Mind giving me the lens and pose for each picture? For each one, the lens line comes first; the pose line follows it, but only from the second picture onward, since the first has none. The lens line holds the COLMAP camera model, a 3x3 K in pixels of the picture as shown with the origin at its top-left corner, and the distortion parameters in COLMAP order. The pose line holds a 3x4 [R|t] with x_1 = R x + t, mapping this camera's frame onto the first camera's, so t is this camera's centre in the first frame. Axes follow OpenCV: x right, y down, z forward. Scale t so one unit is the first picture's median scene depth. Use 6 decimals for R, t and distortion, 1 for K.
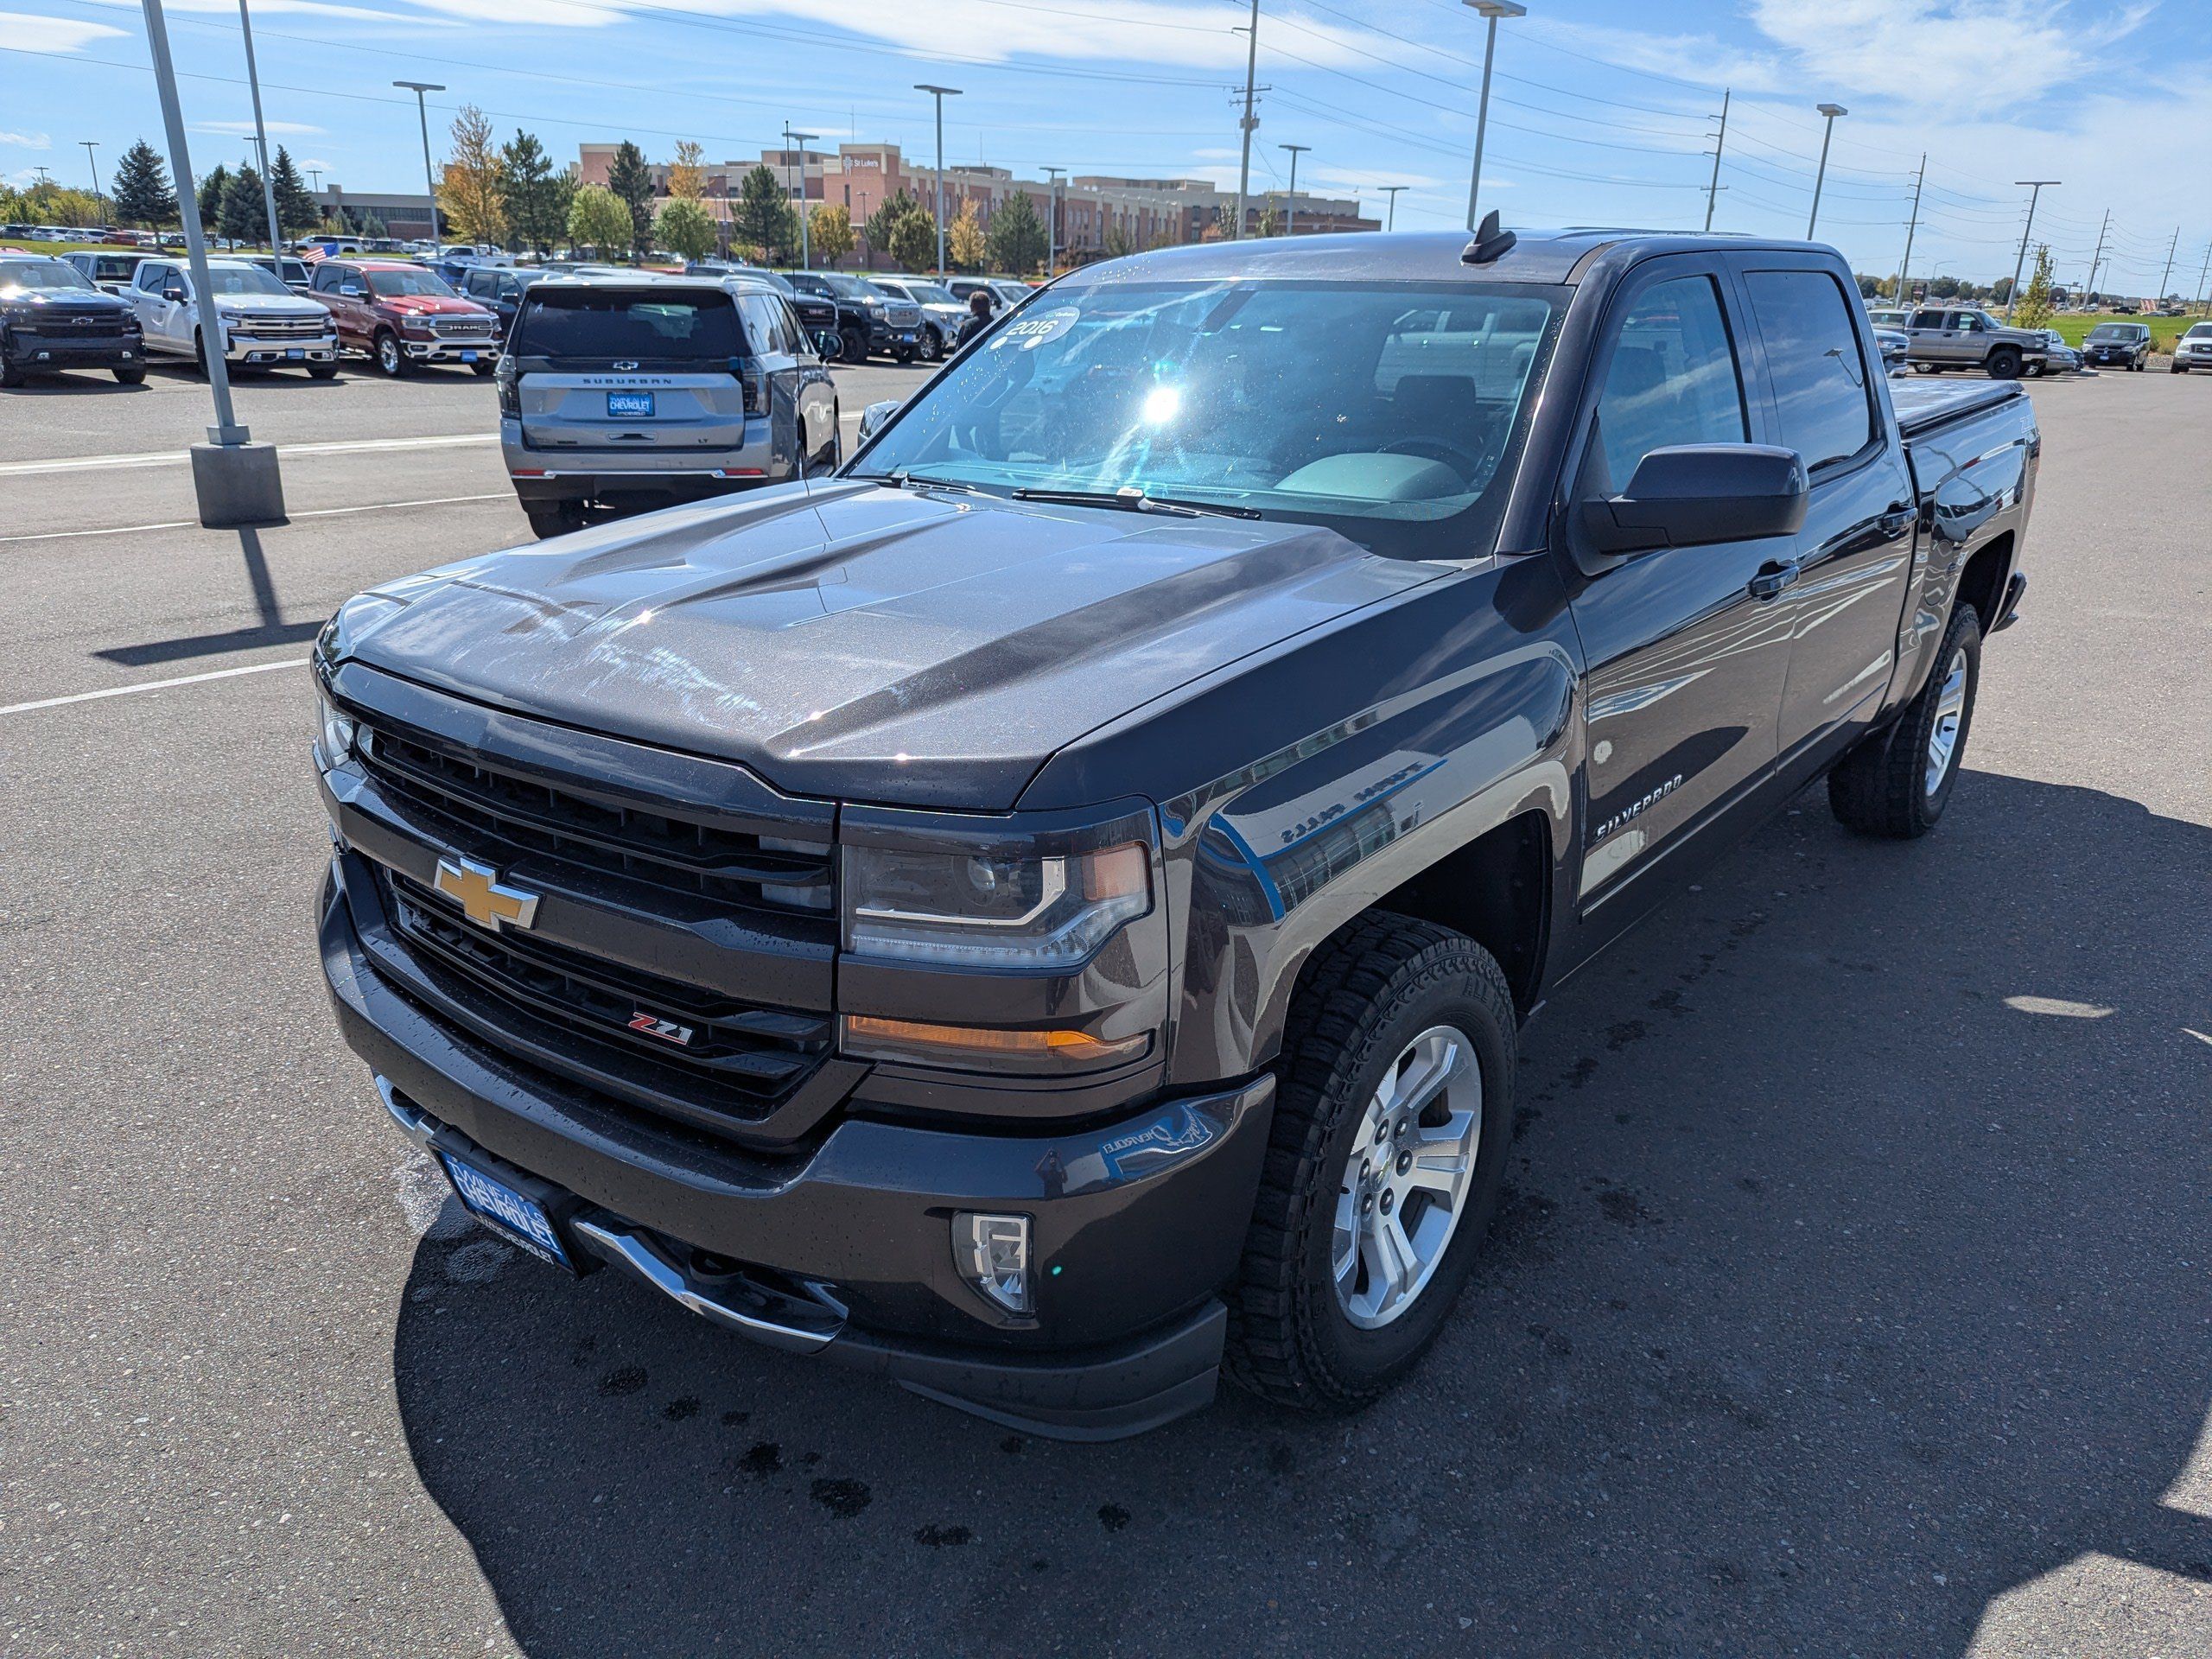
lens RADIAL K [[1598.0, 0, 1104.0], [0, 1598.0, 825.5], [0, 0, 1]] dist [0.052880, -0.042651]
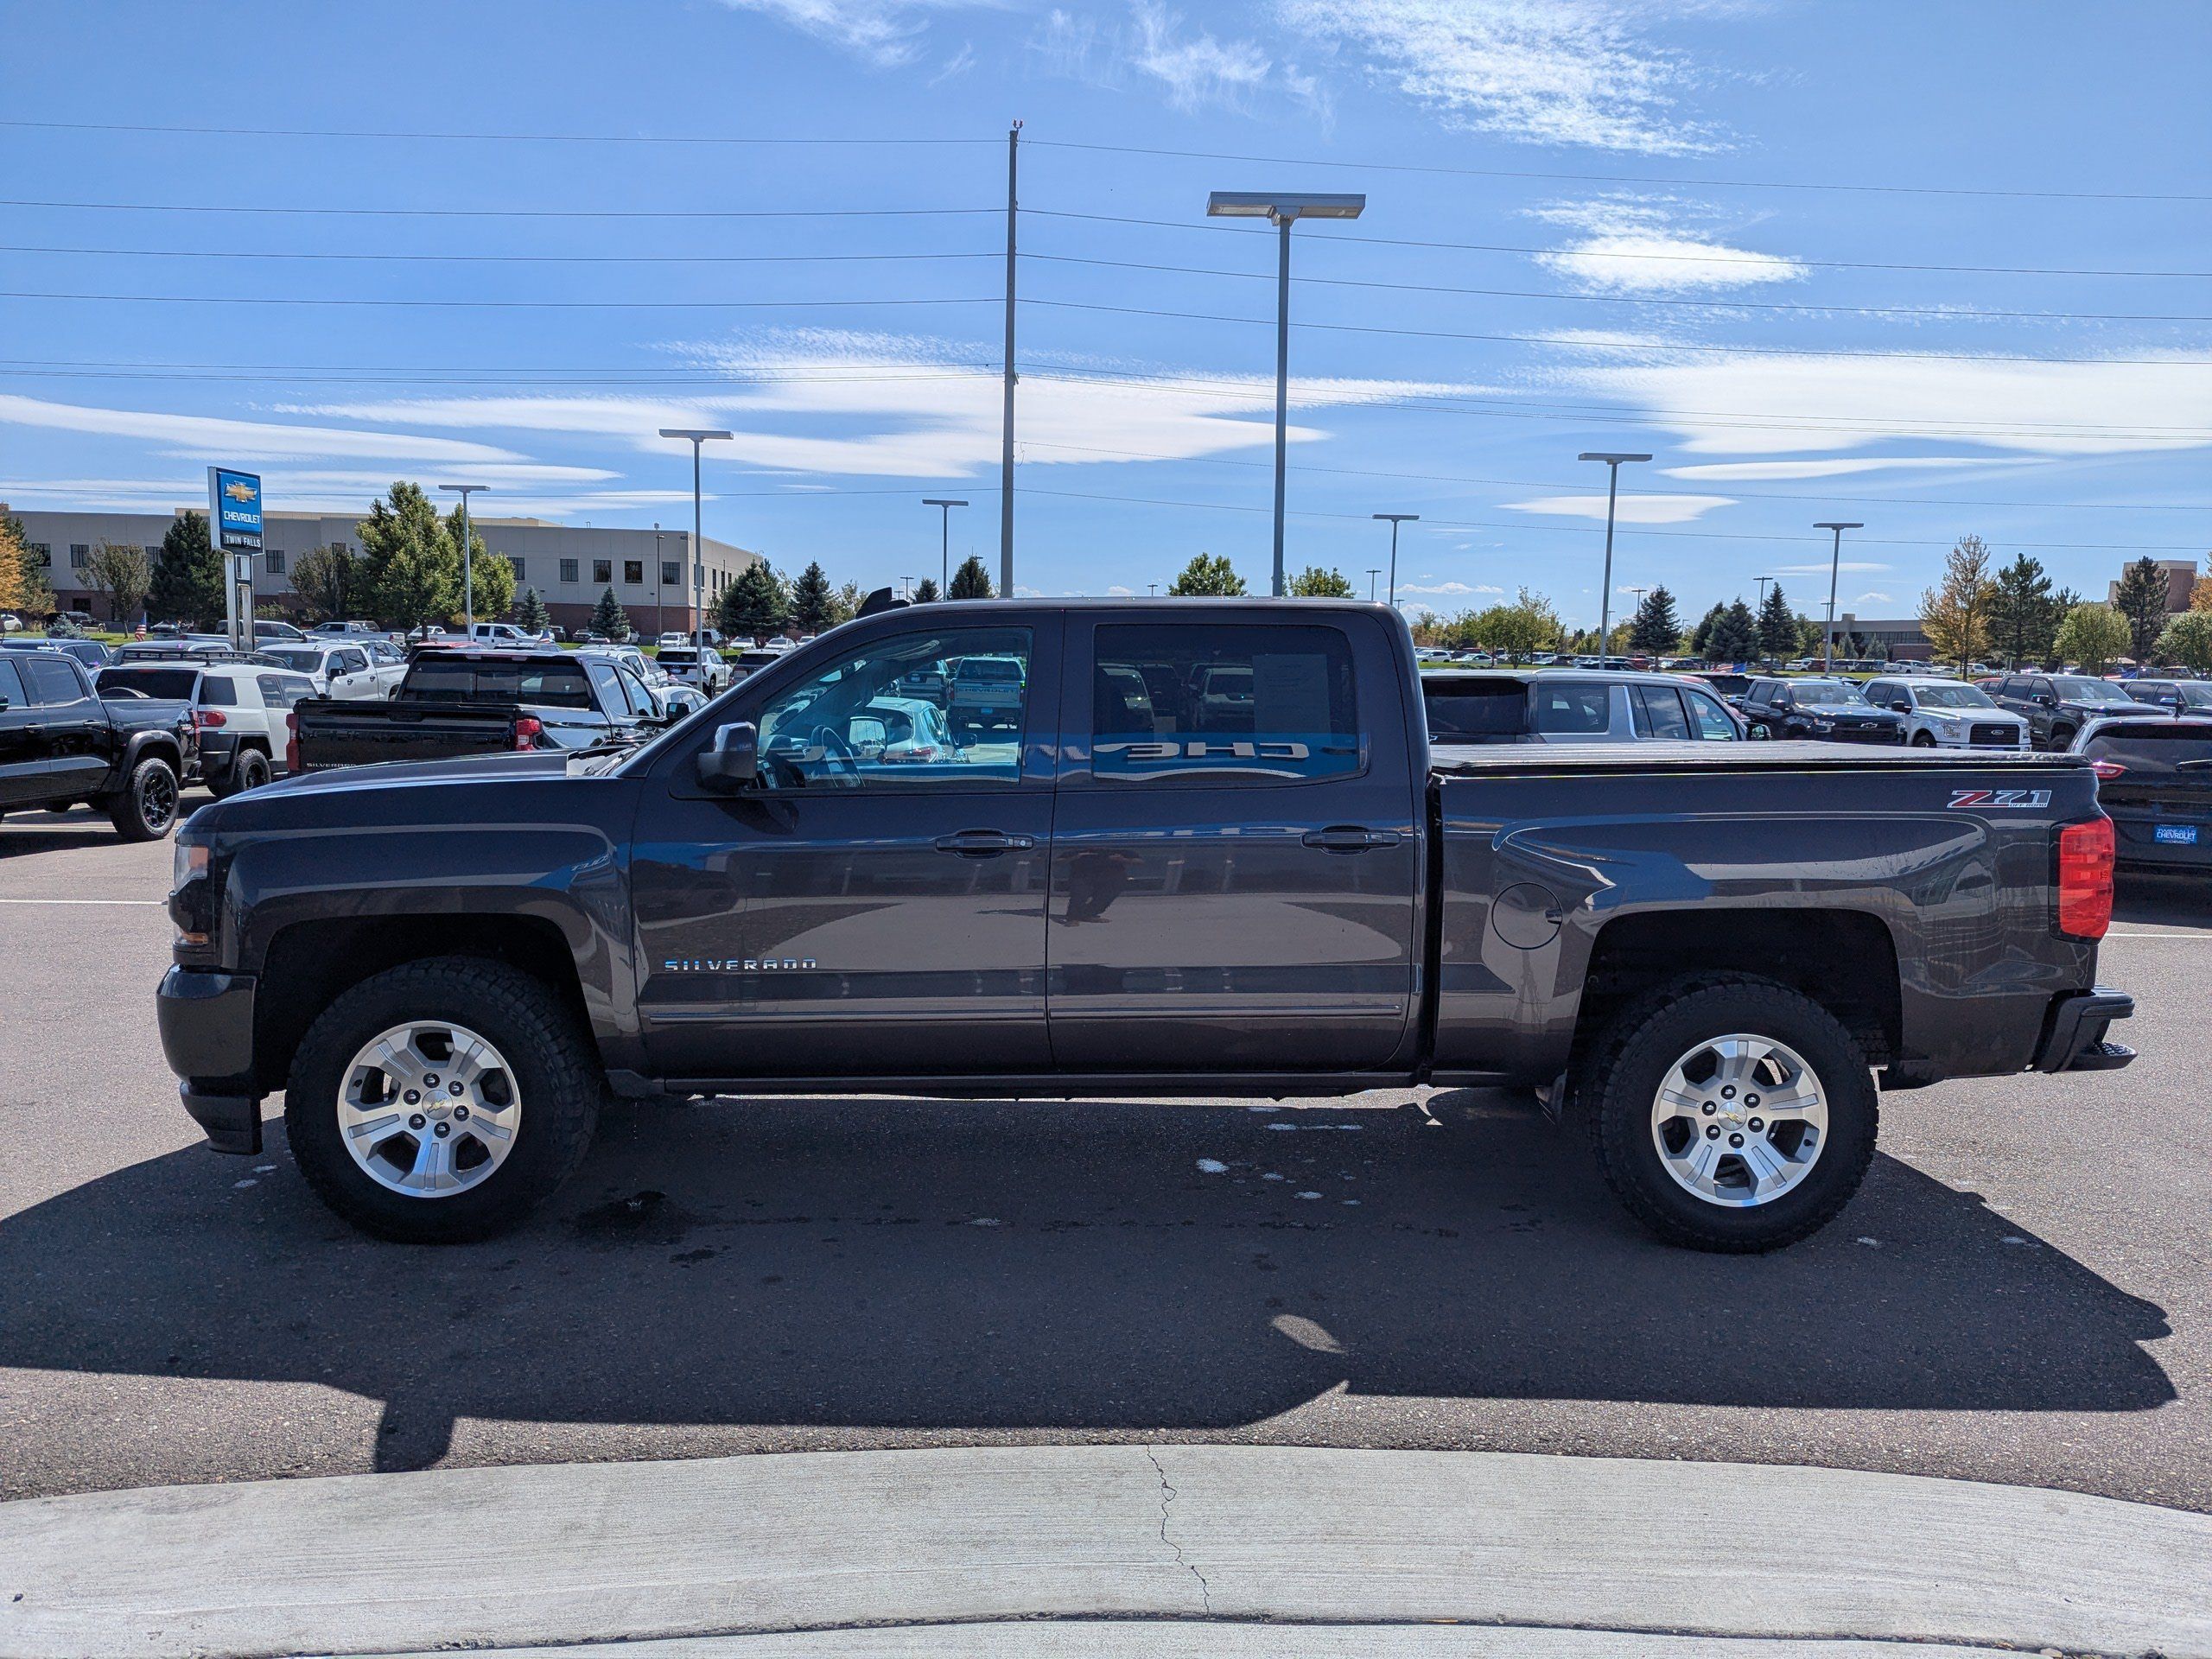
lens RADIAL K [[1557.0, 0, 1087.6], [0, 1557.0, 815.1], [0, 0, 1]] dist [0.096701, -0.084827]
pose [[0.630866, 0.062544, -0.773367, 1.874551], [-0.253731, 0.958573, -0.129457, -0.044284], [0.733232, 0.277897, 0.620600, 0.366709]]
